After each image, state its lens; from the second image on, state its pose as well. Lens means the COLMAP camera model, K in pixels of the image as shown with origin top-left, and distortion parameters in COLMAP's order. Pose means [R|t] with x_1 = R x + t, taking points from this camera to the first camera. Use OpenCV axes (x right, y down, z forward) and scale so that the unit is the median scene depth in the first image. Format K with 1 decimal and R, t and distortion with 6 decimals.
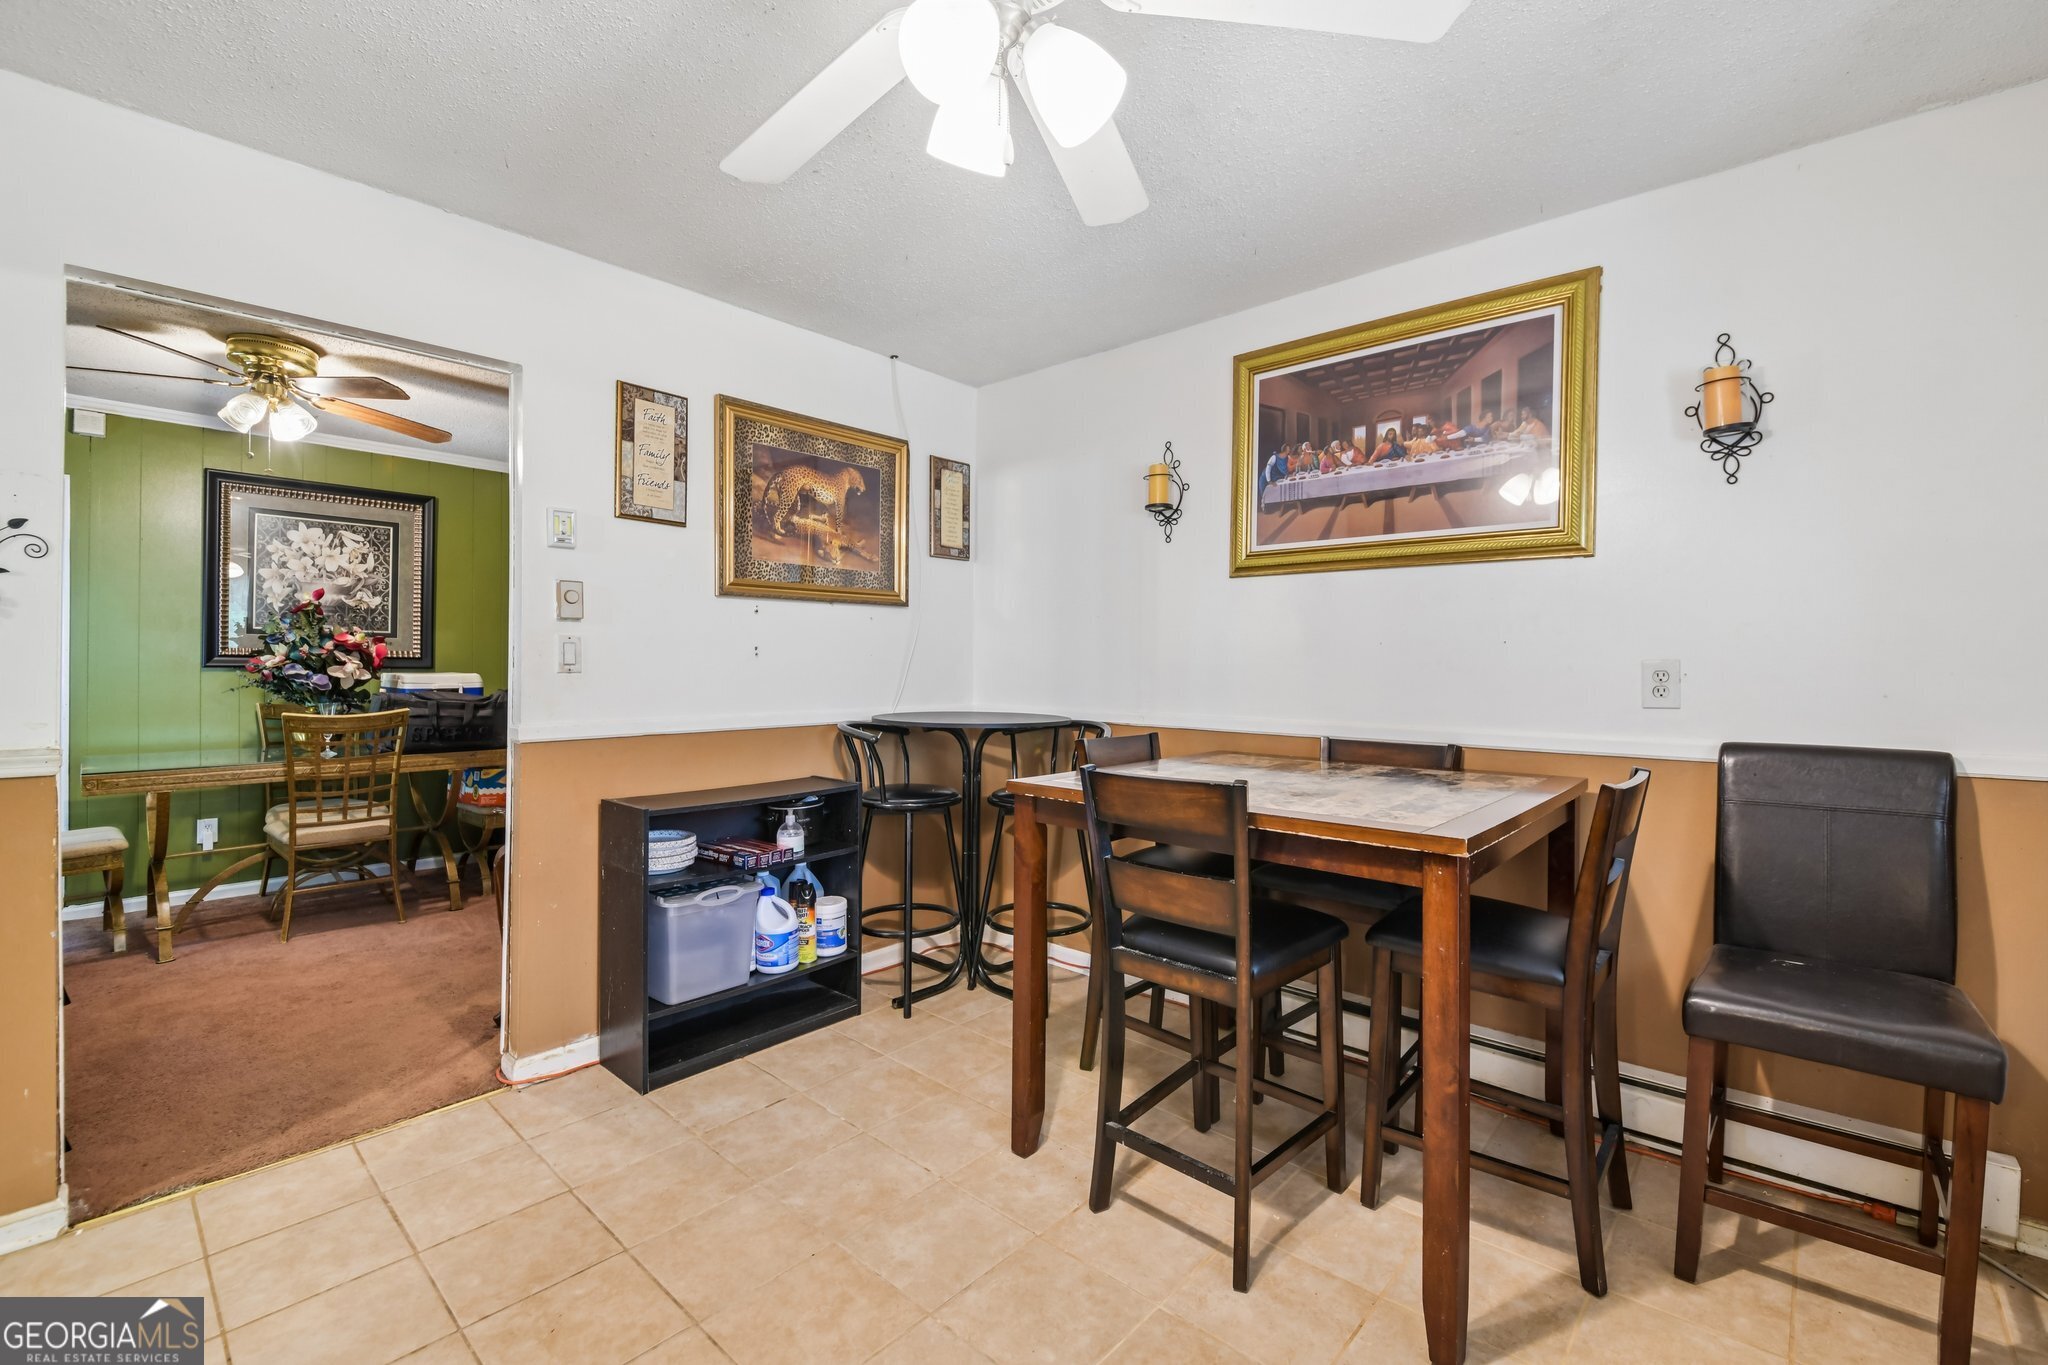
lens RADIAL K [[884.6, 0, 1030.6], [0, 884.6, 679.3], [0, 0, 1]] dist [-0.002847, -0.005815]
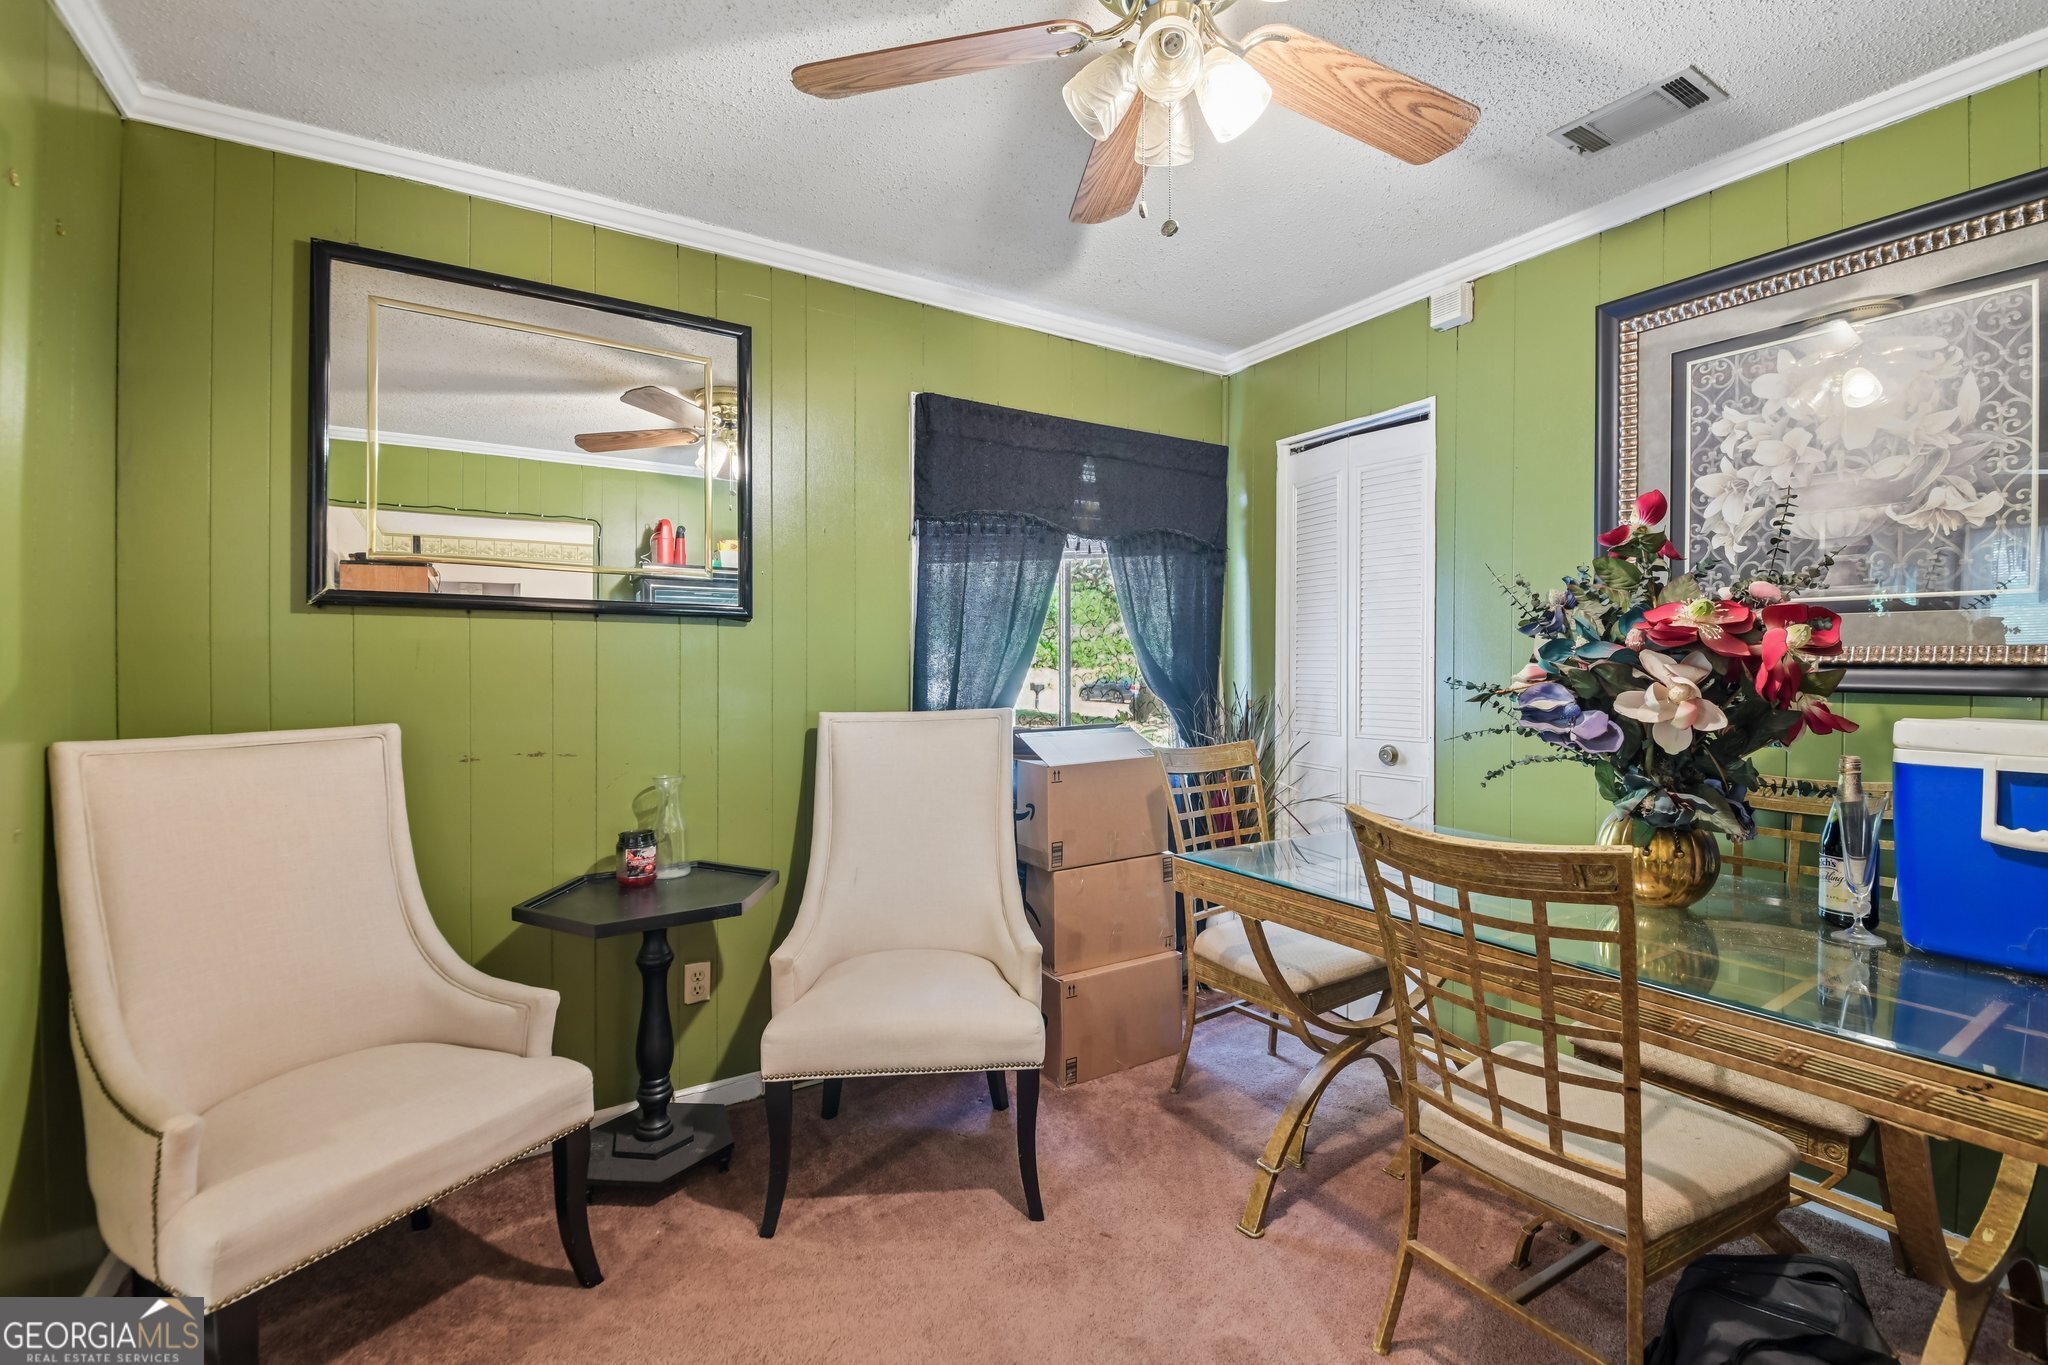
lens RADIAL K [[884.6, 0, 1024.5], [0, 884.6, 673.5], [0, 0, 1]] dist [-0.002847, -0.005815]
pose [[-0.262123, 0.003730, -0.965027, -0.325882], [-0.014178, 0.999870, 0.007716, -0.019850], [0.964930, 0.015705, -0.262036, 0.773176]]
